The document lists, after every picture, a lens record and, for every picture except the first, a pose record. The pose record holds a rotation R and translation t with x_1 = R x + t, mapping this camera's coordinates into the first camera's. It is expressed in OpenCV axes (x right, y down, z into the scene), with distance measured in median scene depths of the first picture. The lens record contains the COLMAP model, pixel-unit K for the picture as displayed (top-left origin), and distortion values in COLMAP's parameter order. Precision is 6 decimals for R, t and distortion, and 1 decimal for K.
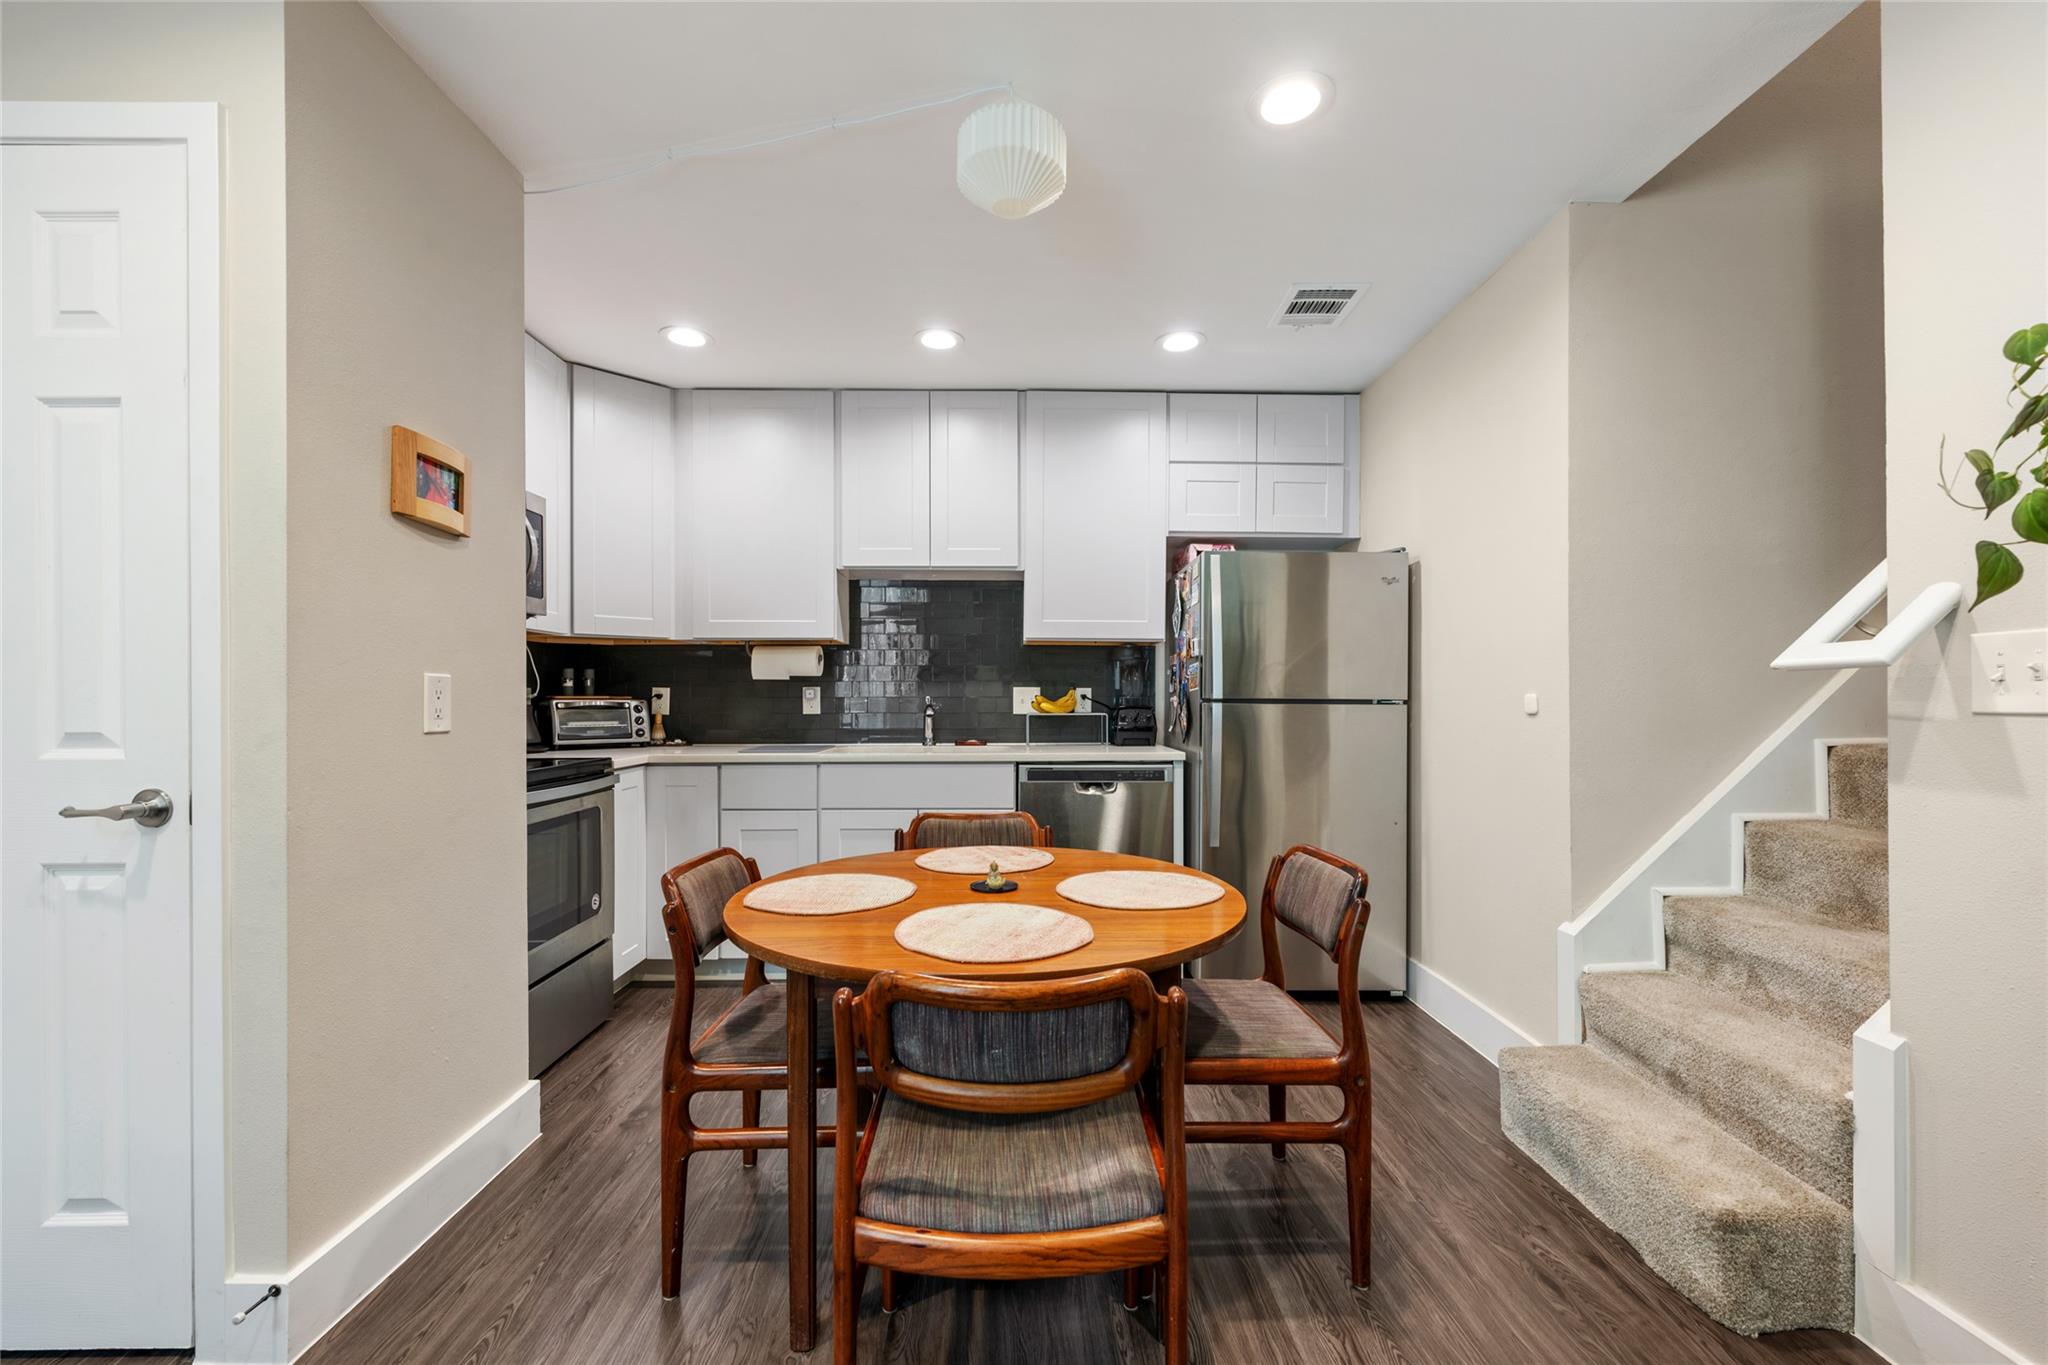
lens RADIAL K [[827.7, 0, 1025.3], [0, 827.7, 696.4], [0, 0, 1]] dist [-0.001938, -0.000472]
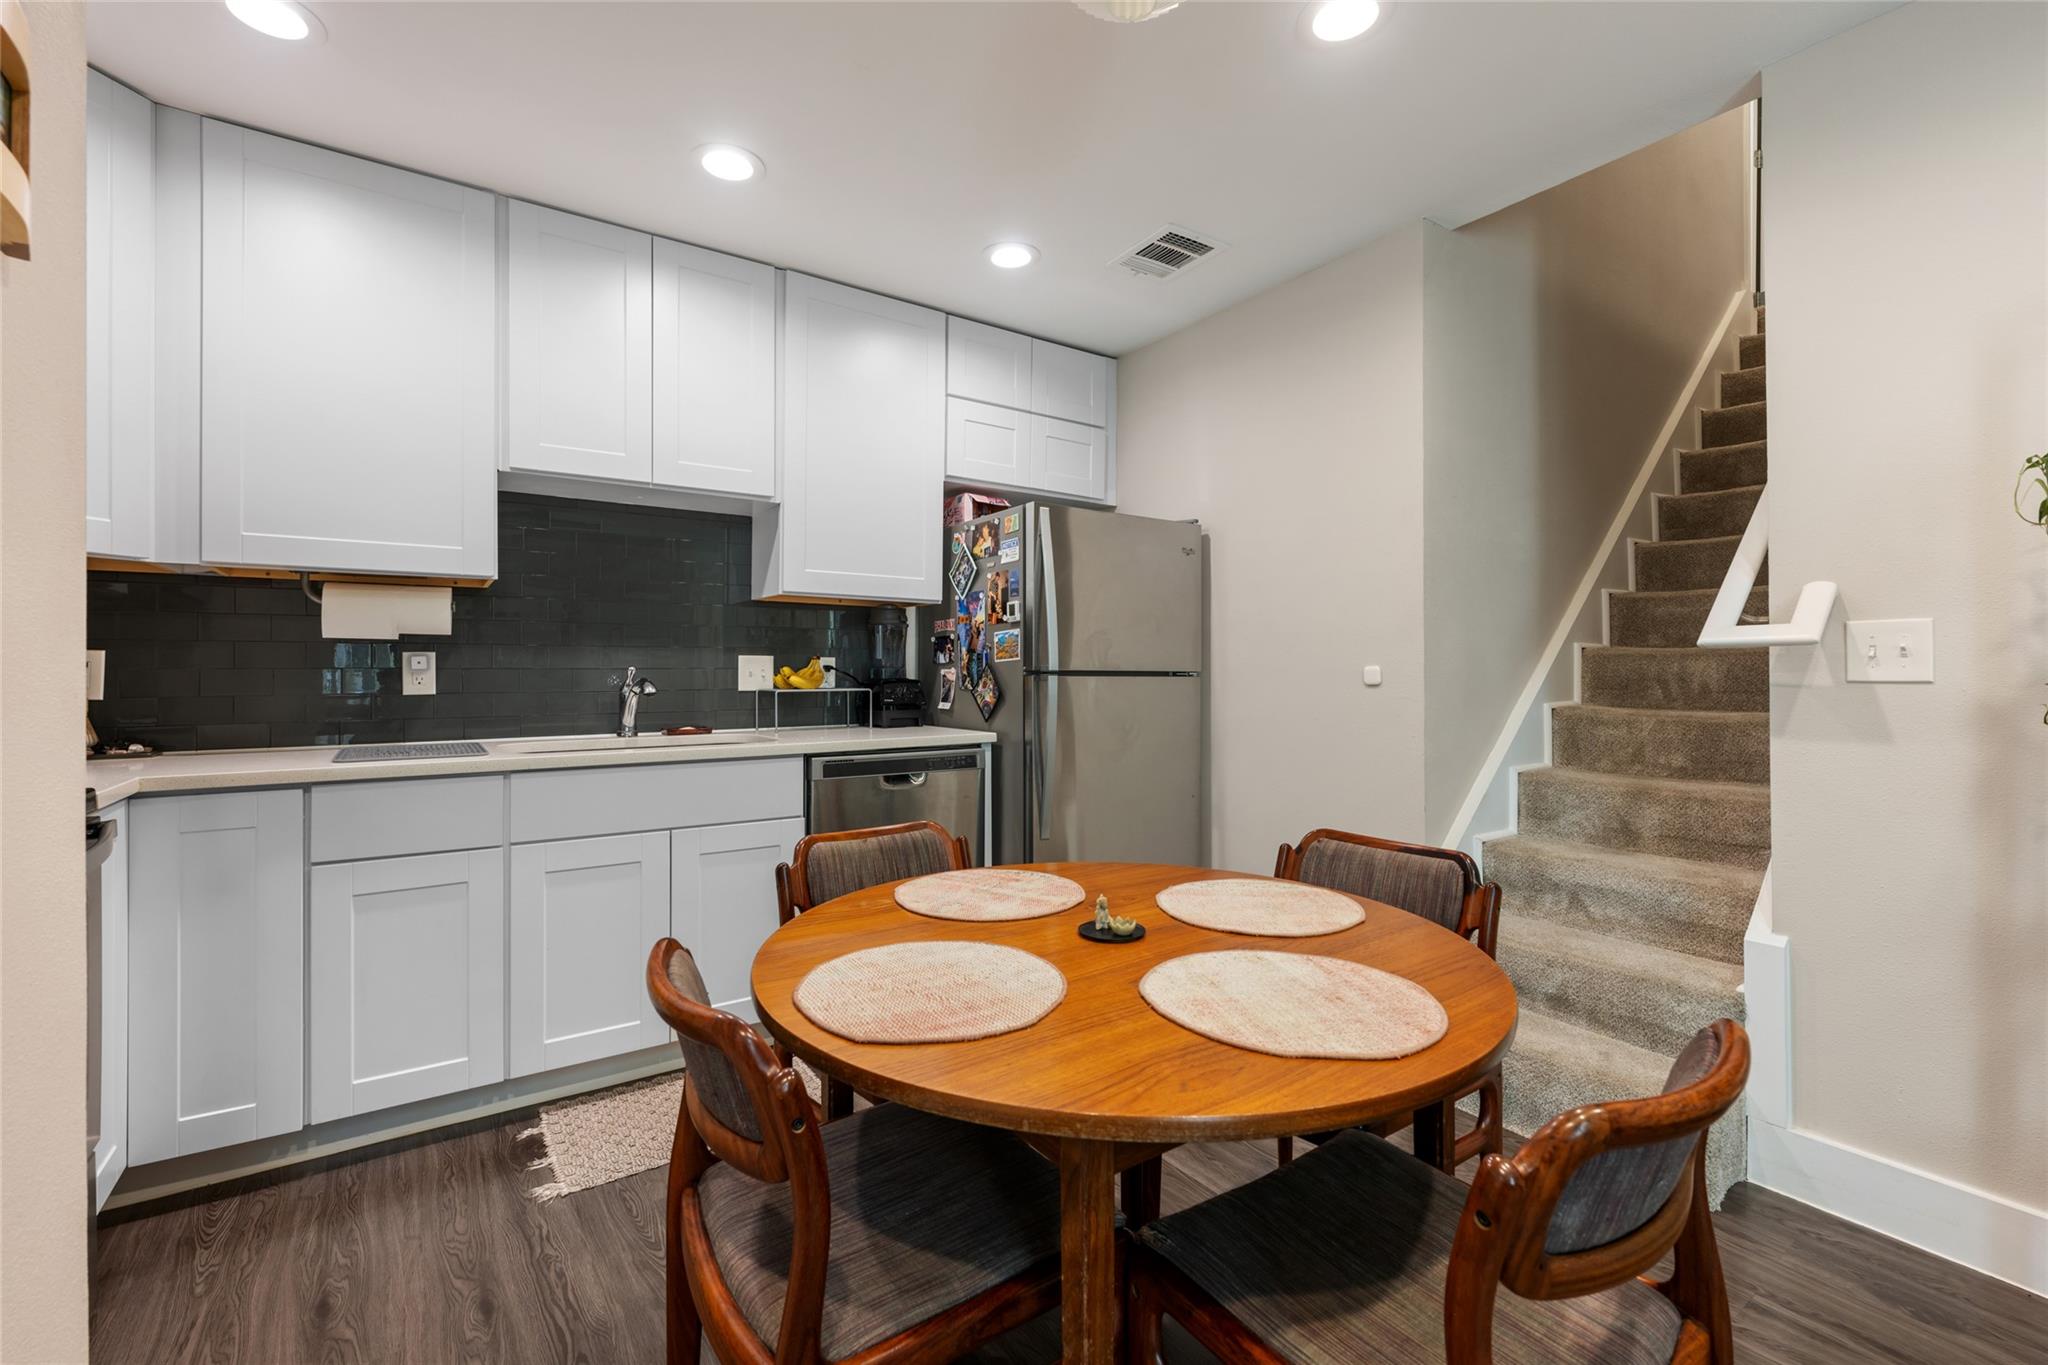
lens RADIAL K [[875.1, 0, 1013.9], [0, 875.1, 665.1], [0, 0, 1]] dist [-0.001564, 0.000118]
pose [[0.834943, 0.003518, 0.550325, -0.294203], [-0.001628, 0.999991, -0.003923, 0.000572], [-0.550333, 0.002380, 0.834942, 0.227969]]
